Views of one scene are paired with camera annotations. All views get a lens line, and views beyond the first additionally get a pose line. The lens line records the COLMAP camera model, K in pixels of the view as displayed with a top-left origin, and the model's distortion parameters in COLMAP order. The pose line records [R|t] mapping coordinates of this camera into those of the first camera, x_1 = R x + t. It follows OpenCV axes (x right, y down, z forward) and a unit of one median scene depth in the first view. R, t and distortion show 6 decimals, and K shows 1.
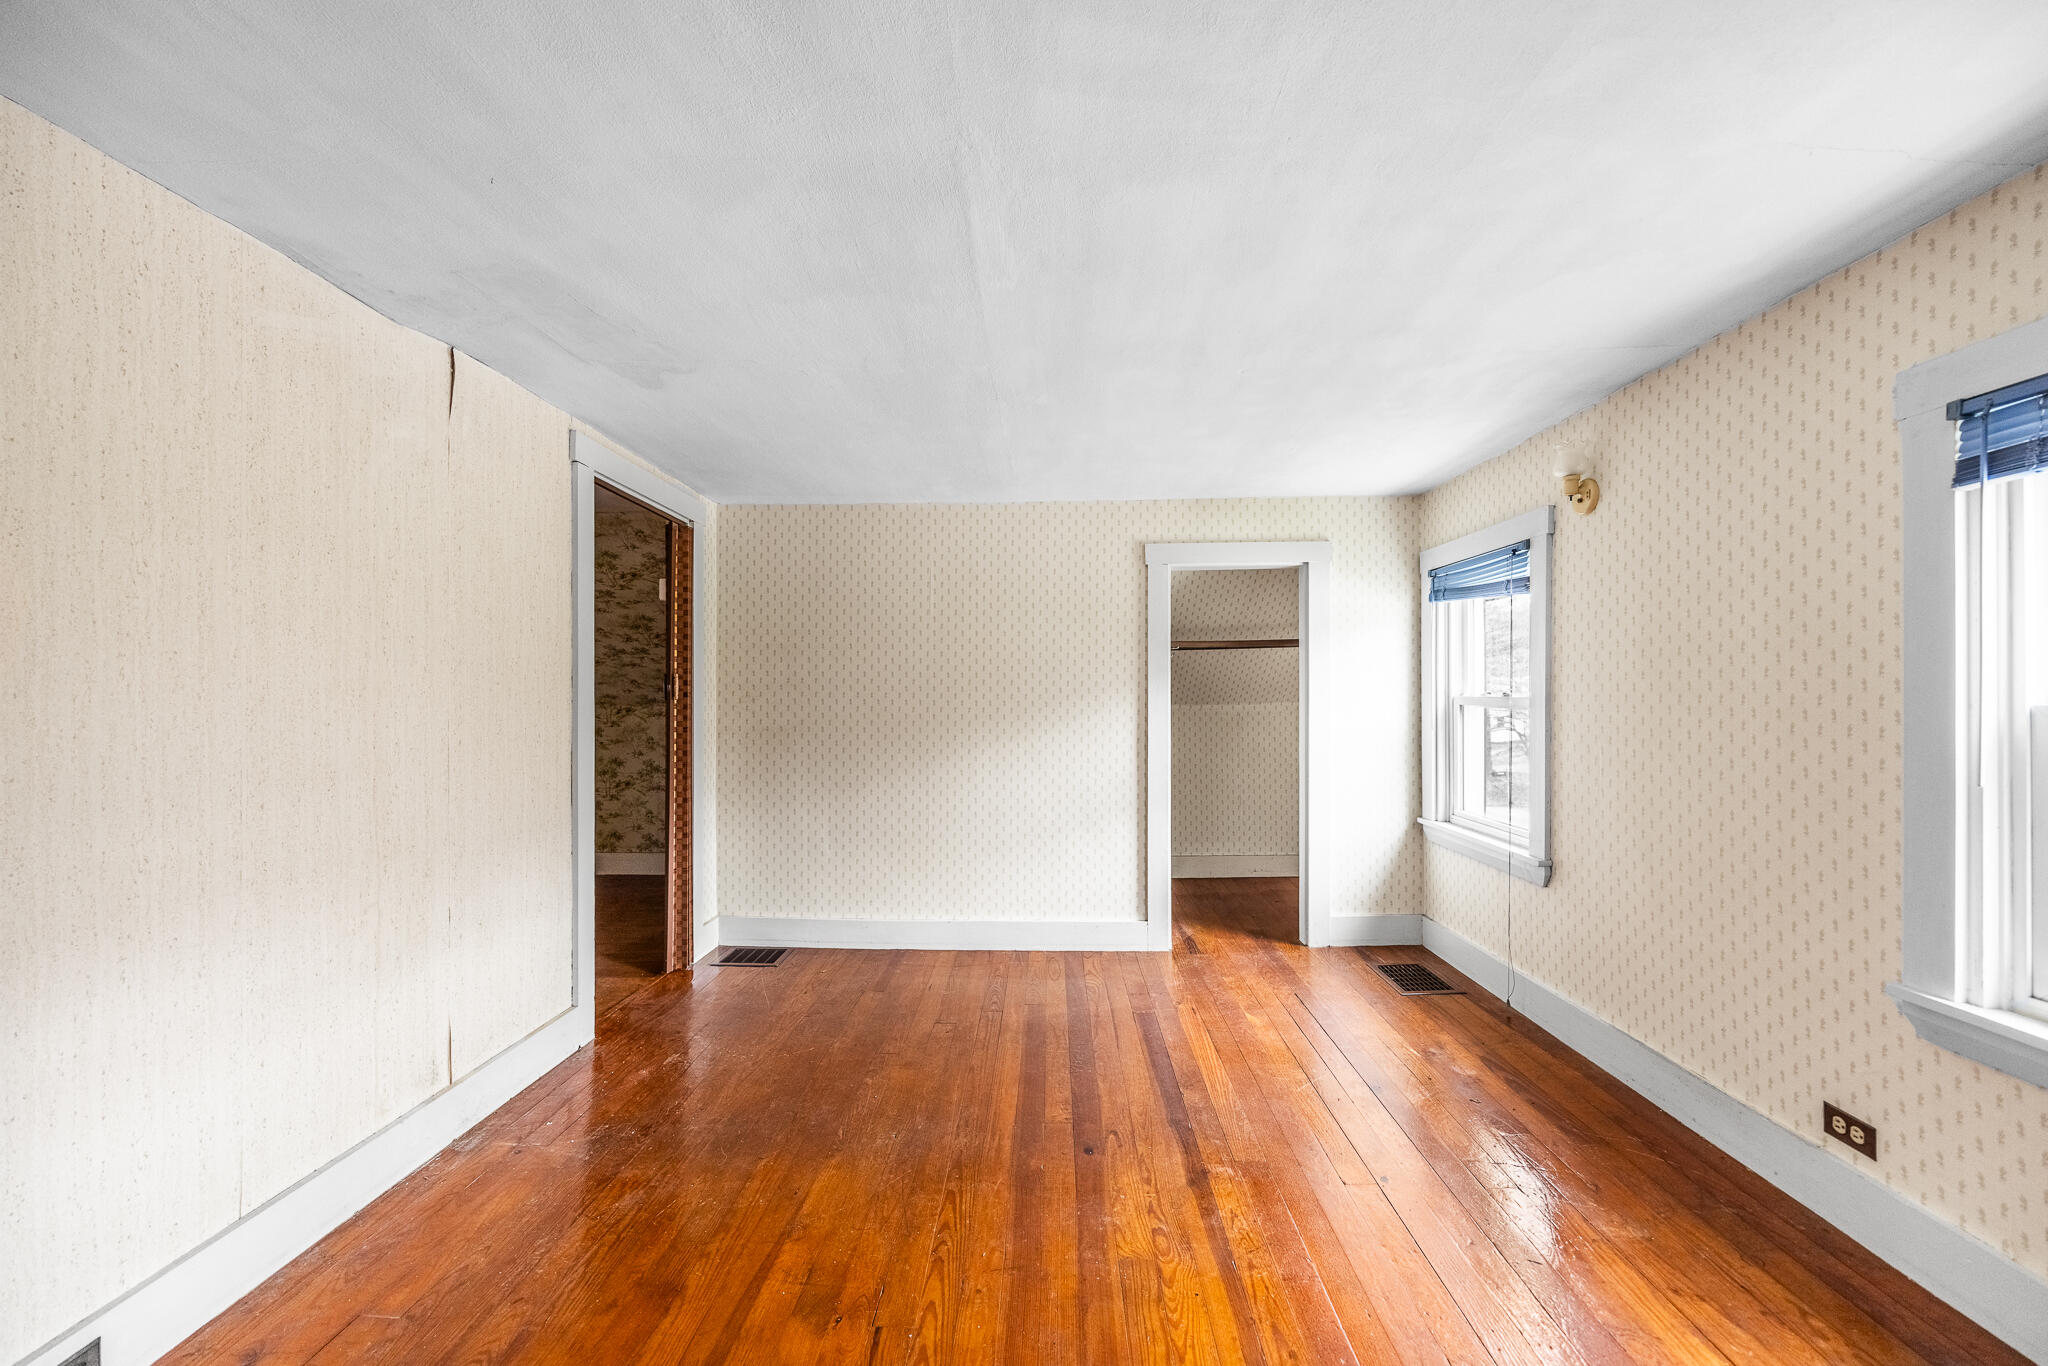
lens RADIAL K [[843.8, 0, 1018.9], [0, 843.8, 682.8], [0, 0, 1]] dist [0.013303, 0.000047]
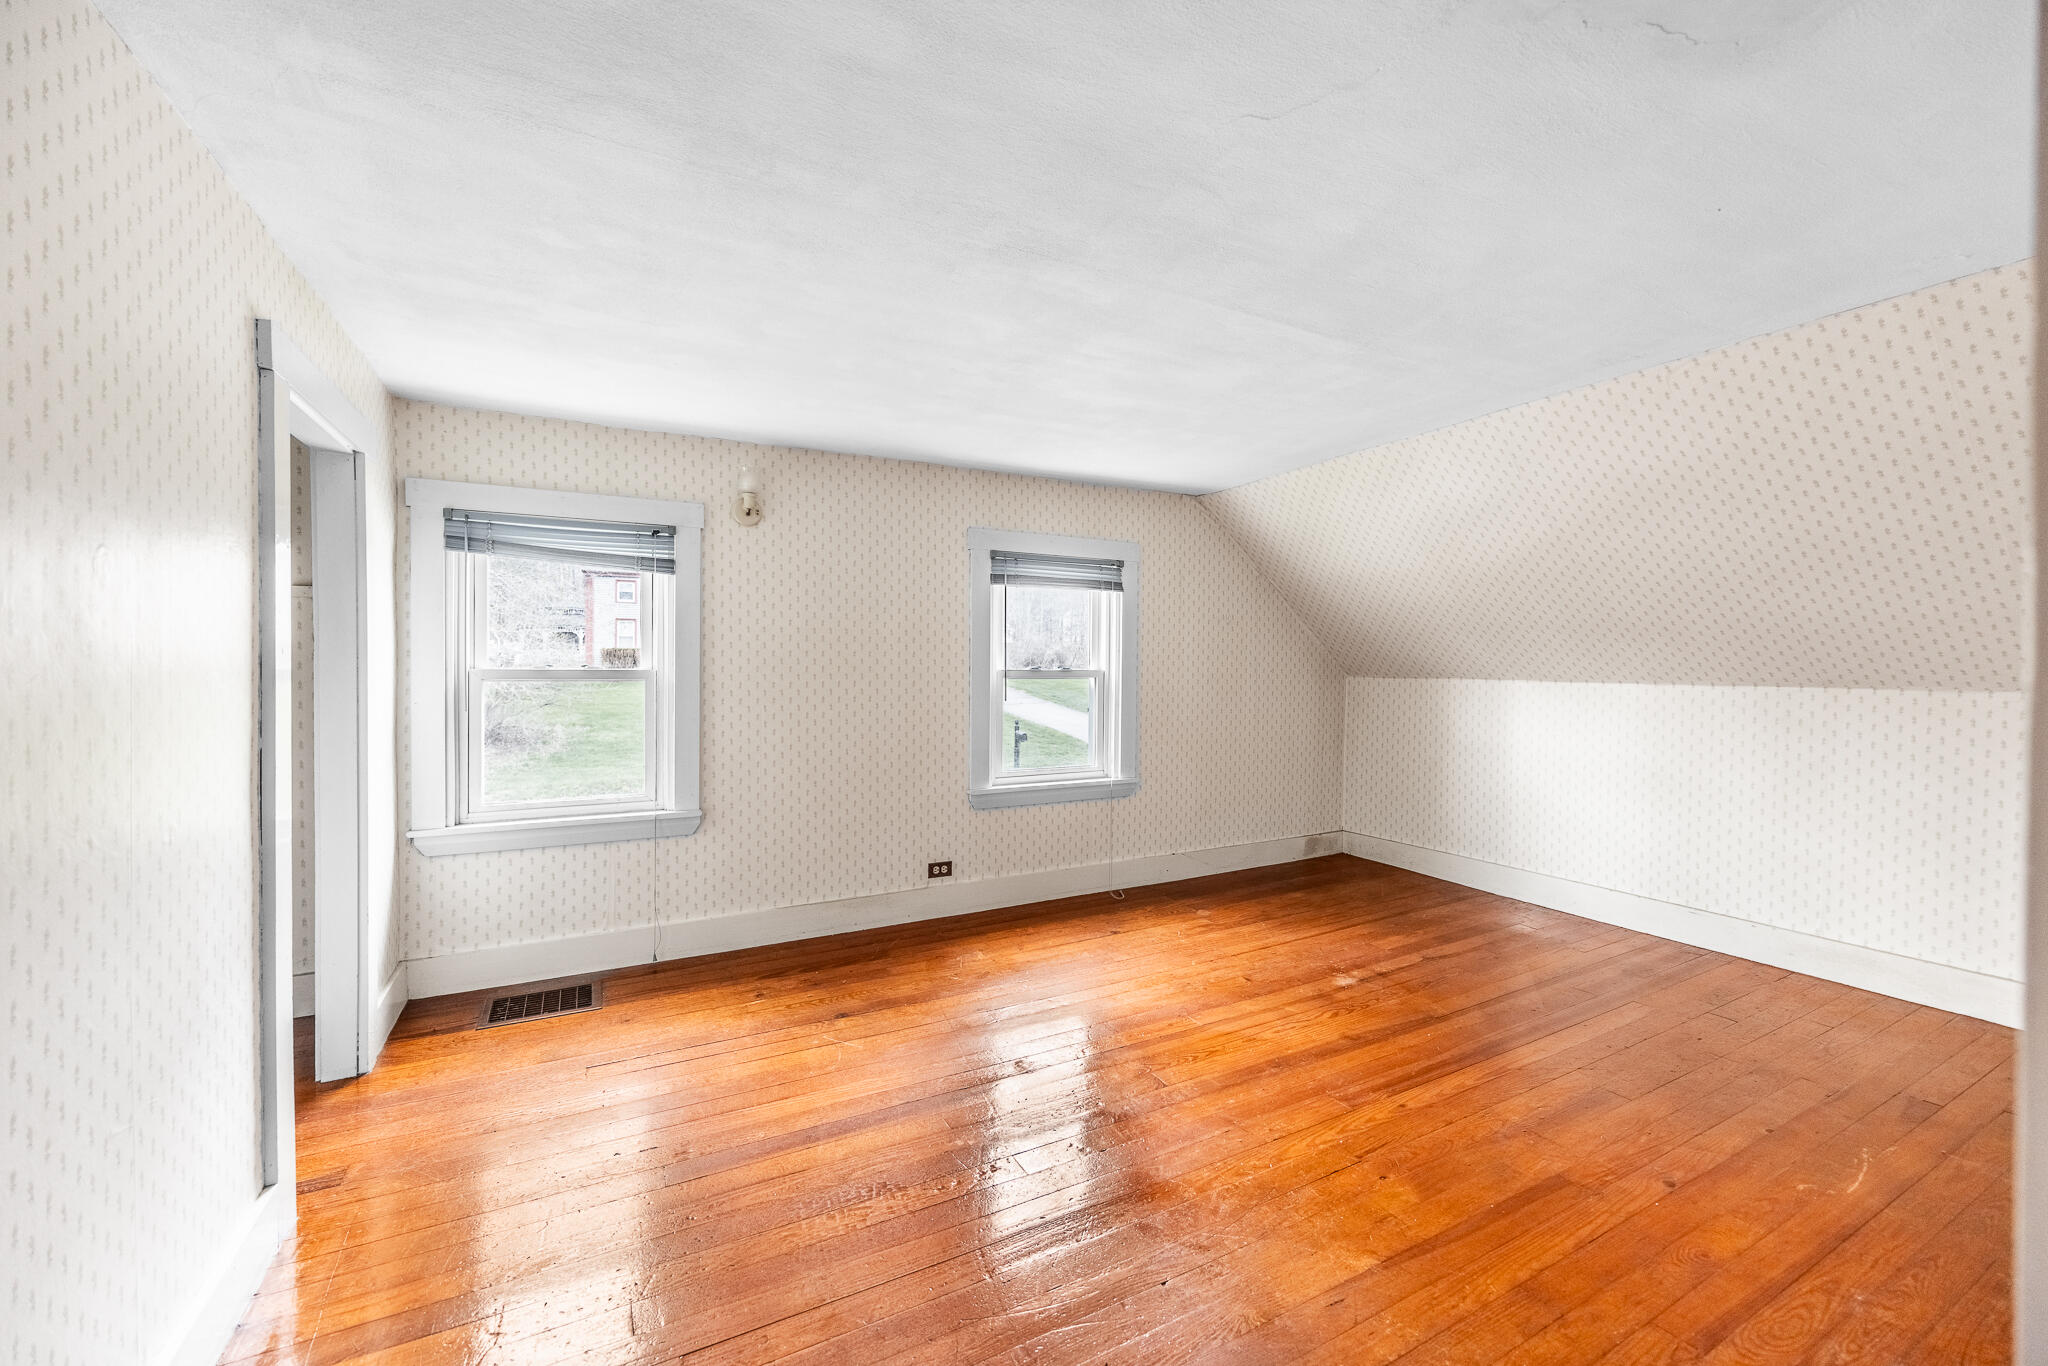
lens RADIAL K [[765.2, 0, 1035.9], [0, 765.2, 672.8], [0, 0, 1]] dist [0.000631, 0.000050]
pose [[-0.503465, -0.003593, 0.864008, -0.586623], [-0.007250, 0.999974, -0.000066, 0.020887], [-0.863985, -0.006298, -0.503478, 1.287625]]
